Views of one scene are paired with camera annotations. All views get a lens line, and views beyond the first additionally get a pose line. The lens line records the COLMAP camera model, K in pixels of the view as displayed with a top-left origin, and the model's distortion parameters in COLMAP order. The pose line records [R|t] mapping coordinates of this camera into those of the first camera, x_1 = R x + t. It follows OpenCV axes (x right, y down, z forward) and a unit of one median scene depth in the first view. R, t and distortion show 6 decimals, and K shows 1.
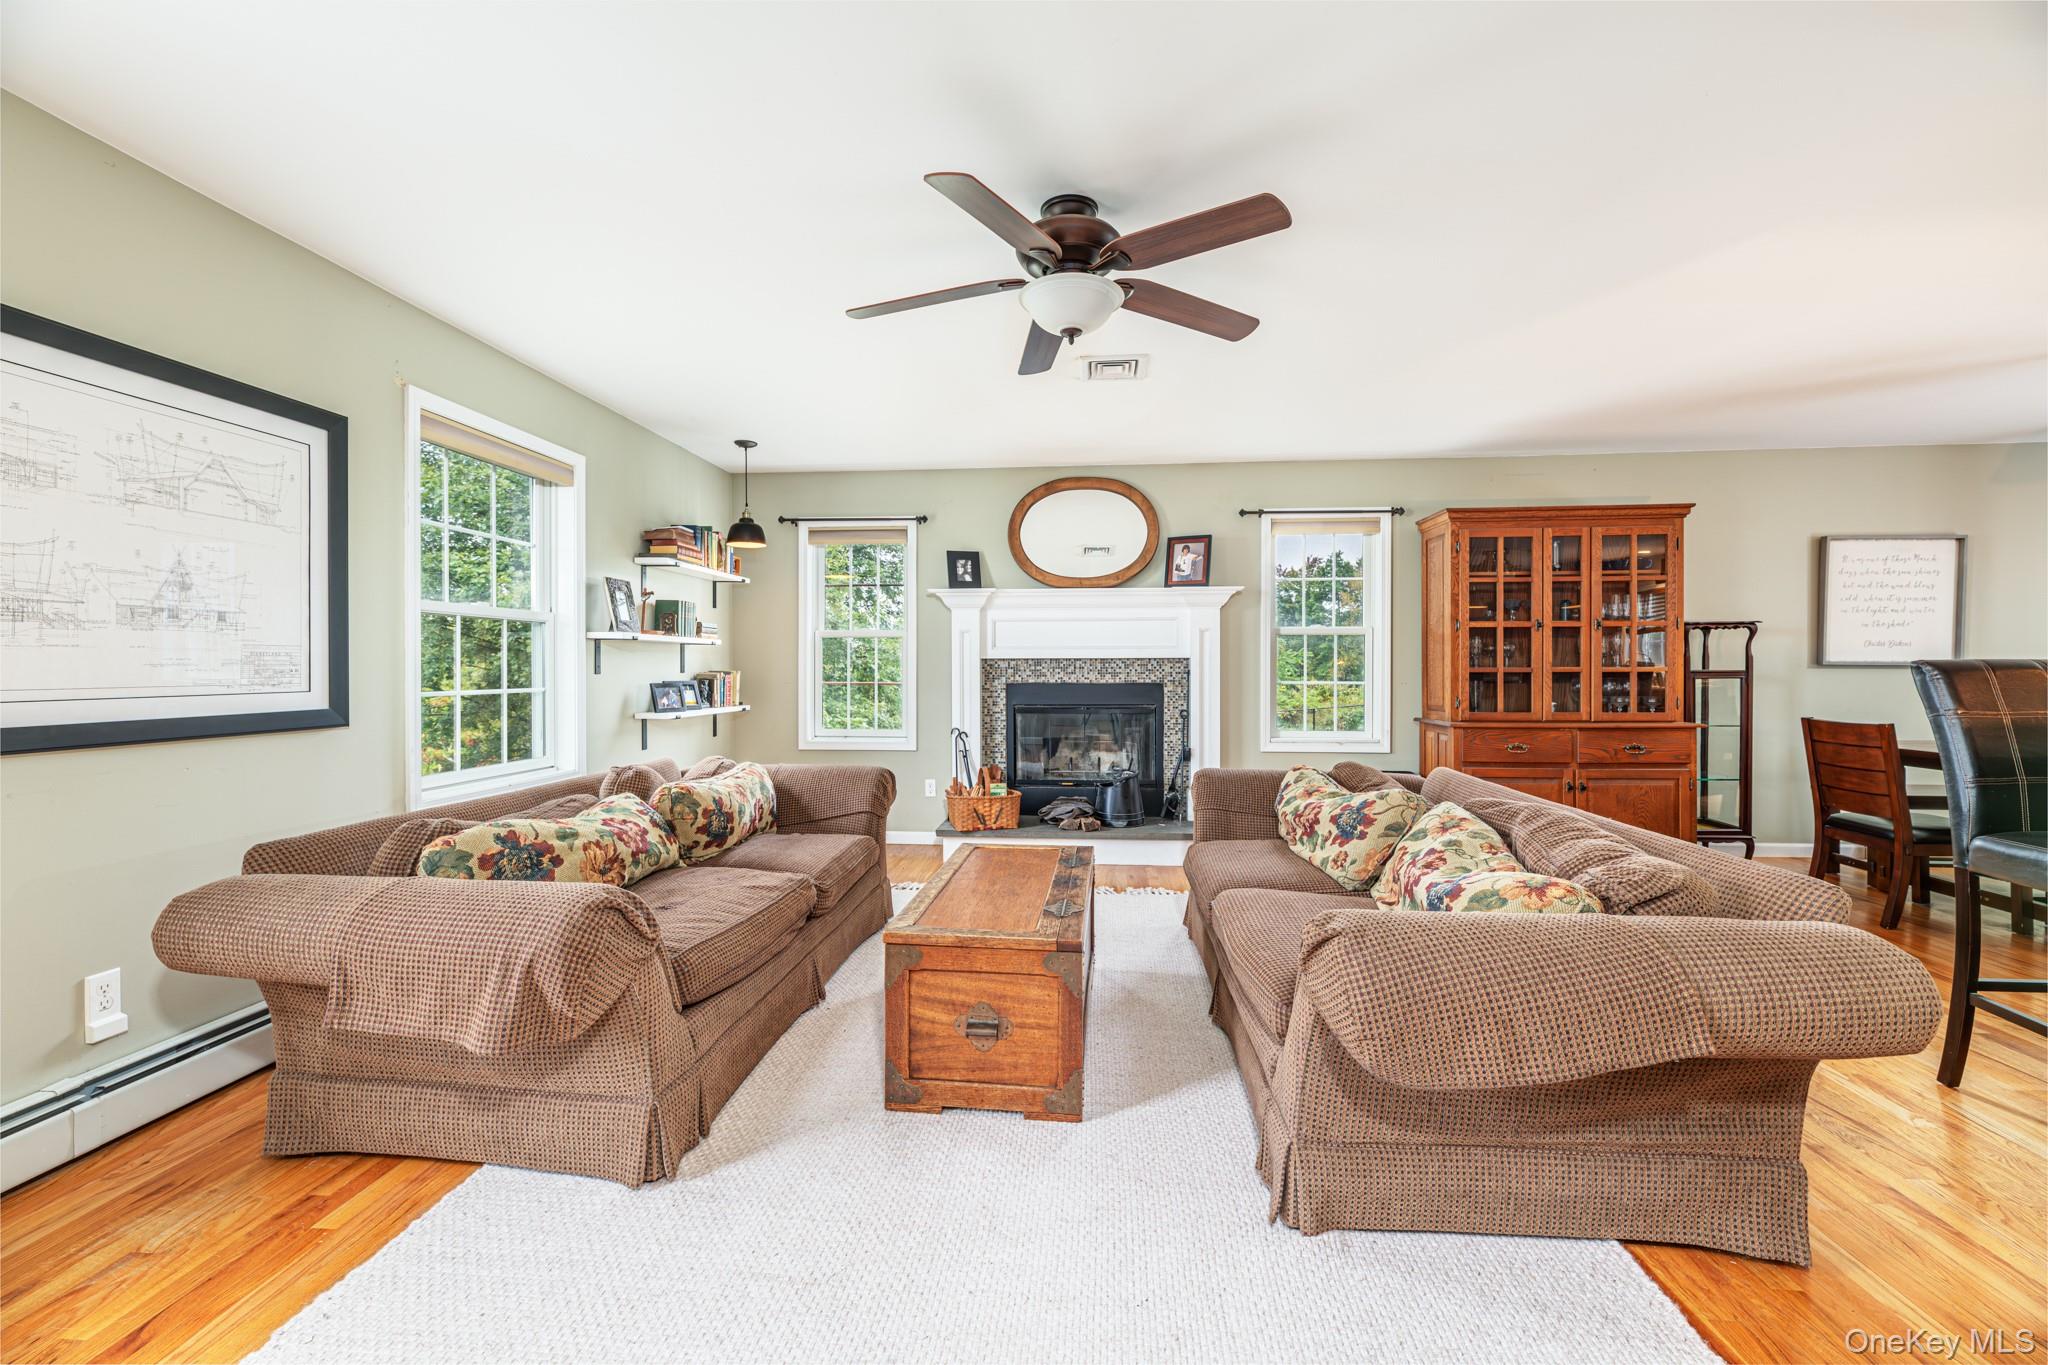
lens RADIAL K [[815.7, 0, 1028.7], [0, 815.7, 674.1], [0, 0, 1]] dist [-0.002998, 0.002734]
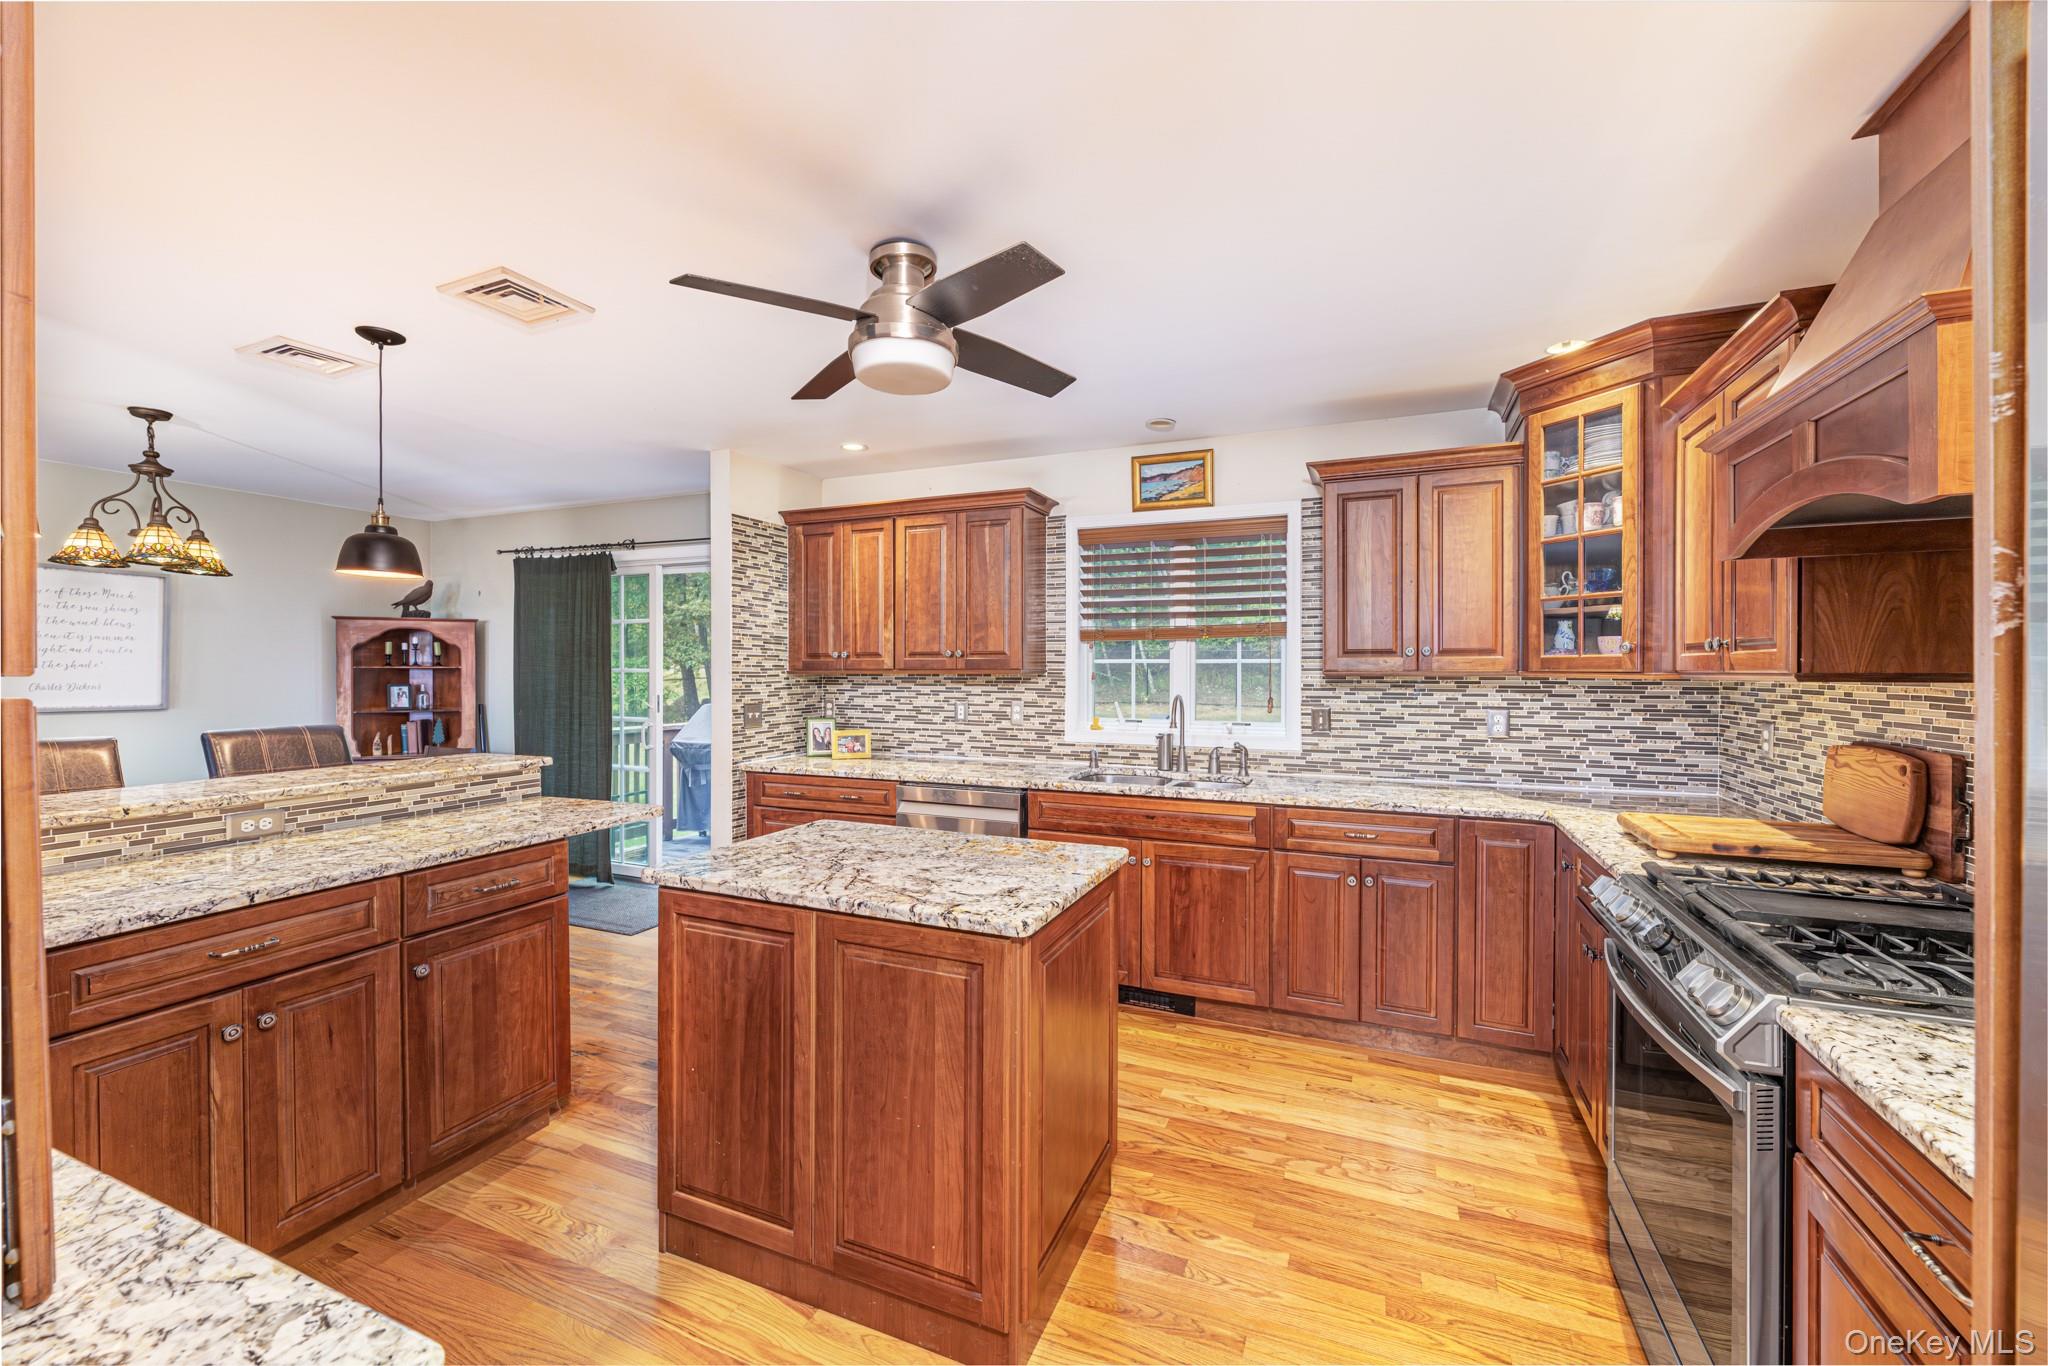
lens RADIAL K [[815.7, 0, 1028.0], [0, 815.7, 676.3], [0, 0, 1]] dist [-0.002998, 0.002734]
pose [[0.307907, -0.005527, 0.951400, 0.530921], [0.007195, 0.999968, 0.003481, -0.044391], [-0.951389, 0.005773, 0.307937, -0.269554]]
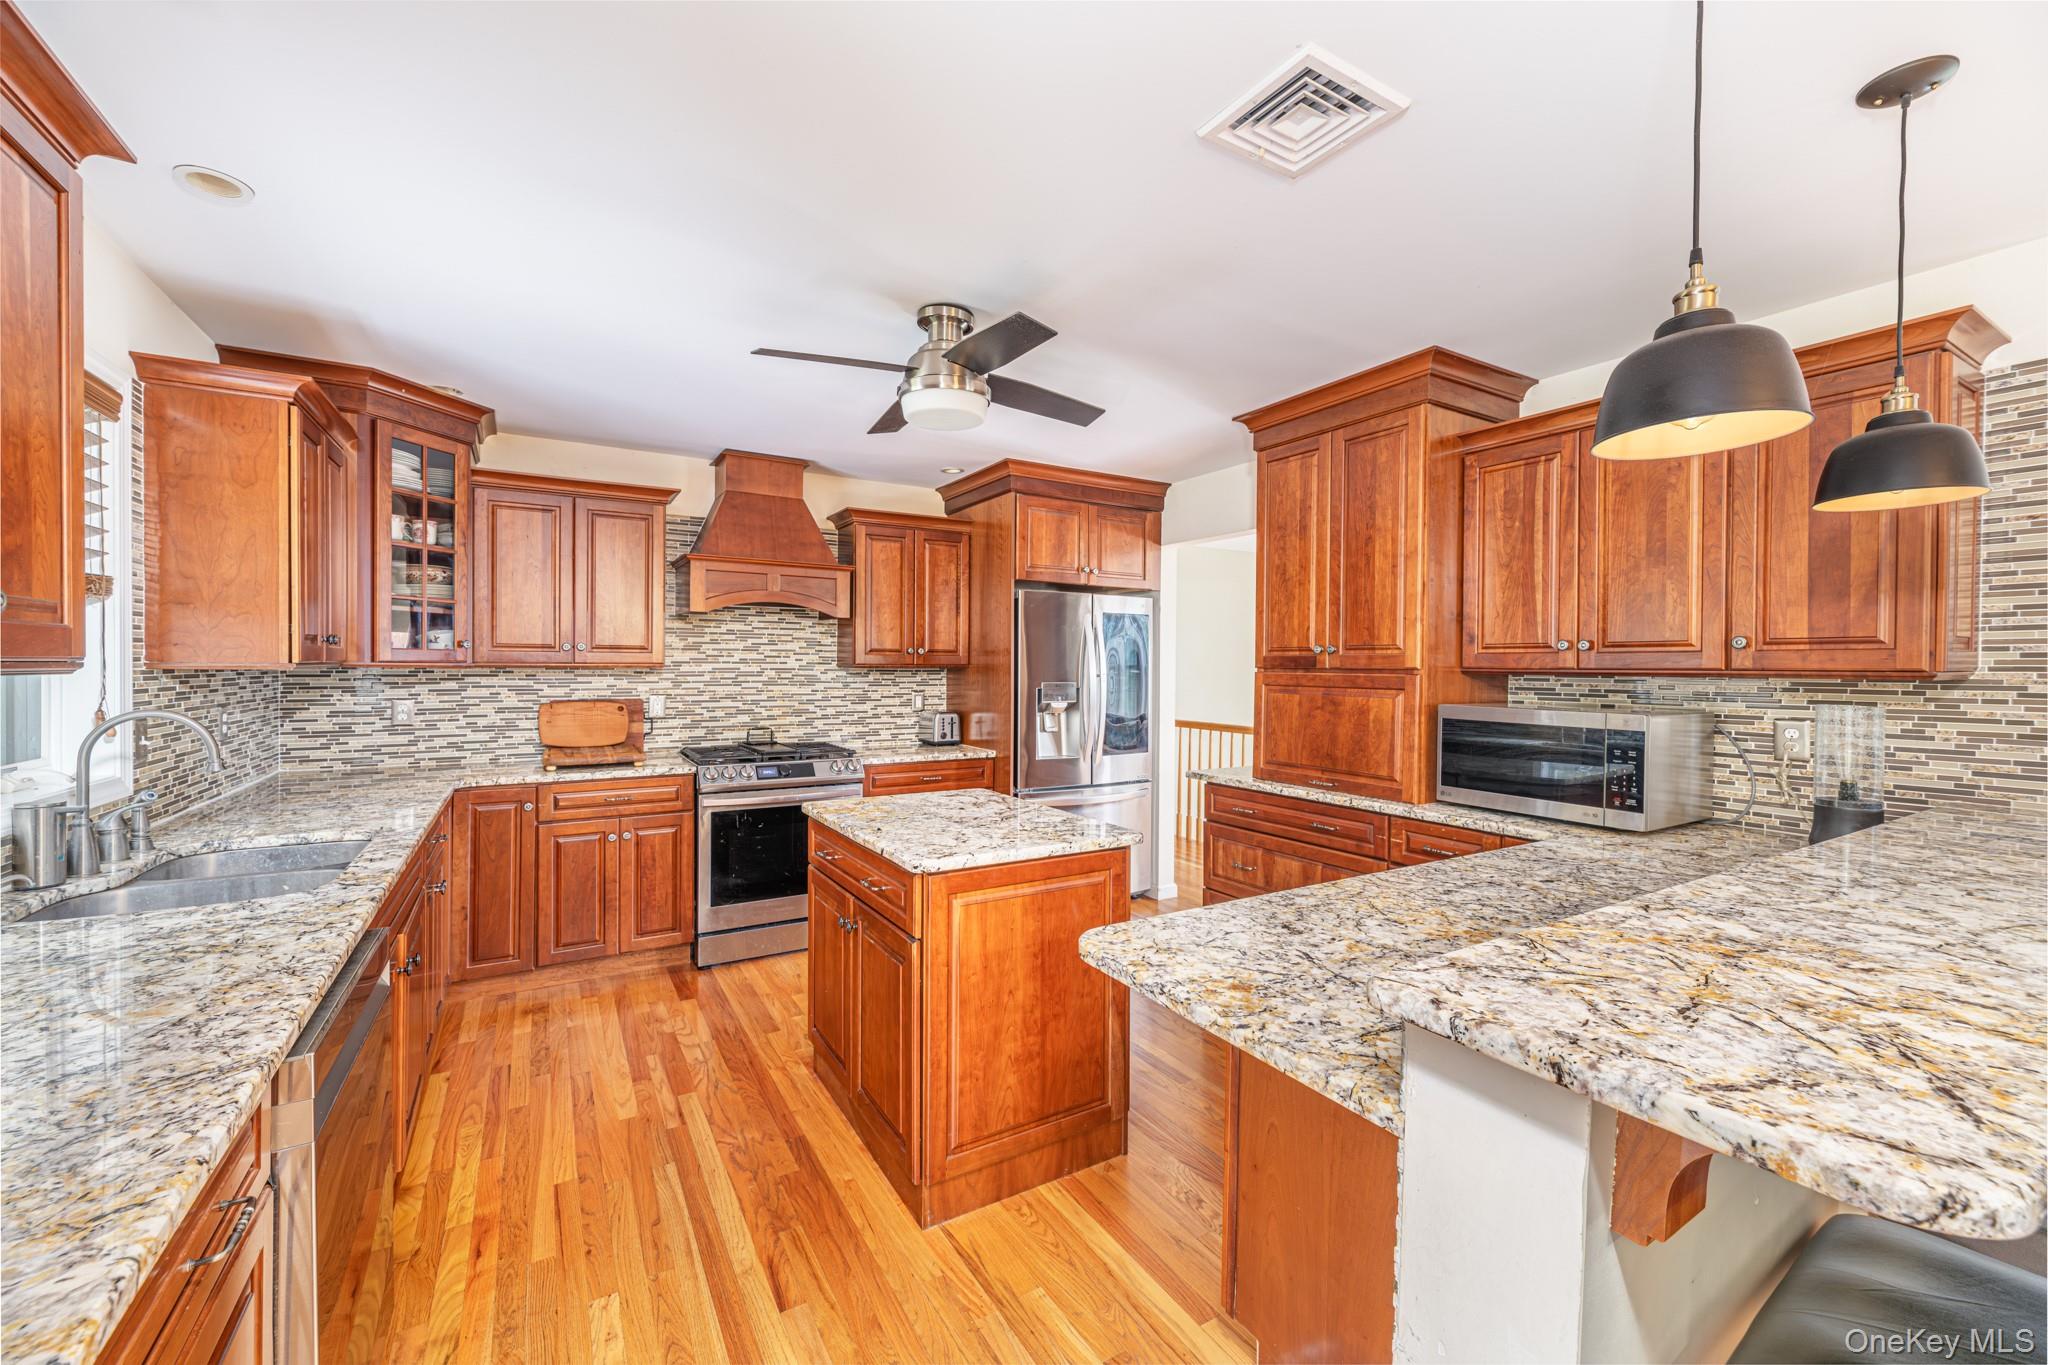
lens RADIAL K [[815.7, 0, 1015.8], [0, 815.7, 674.6], [0, 0, 1]] dist [-0.002998, 0.002734]
pose [[-0.815344, 0.003643, -0.578965, 1.184810], [-0.010760, 0.999712, 0.021444, -0.052652], [0.578876, 0.023714, -0.815070, 0.372041]]
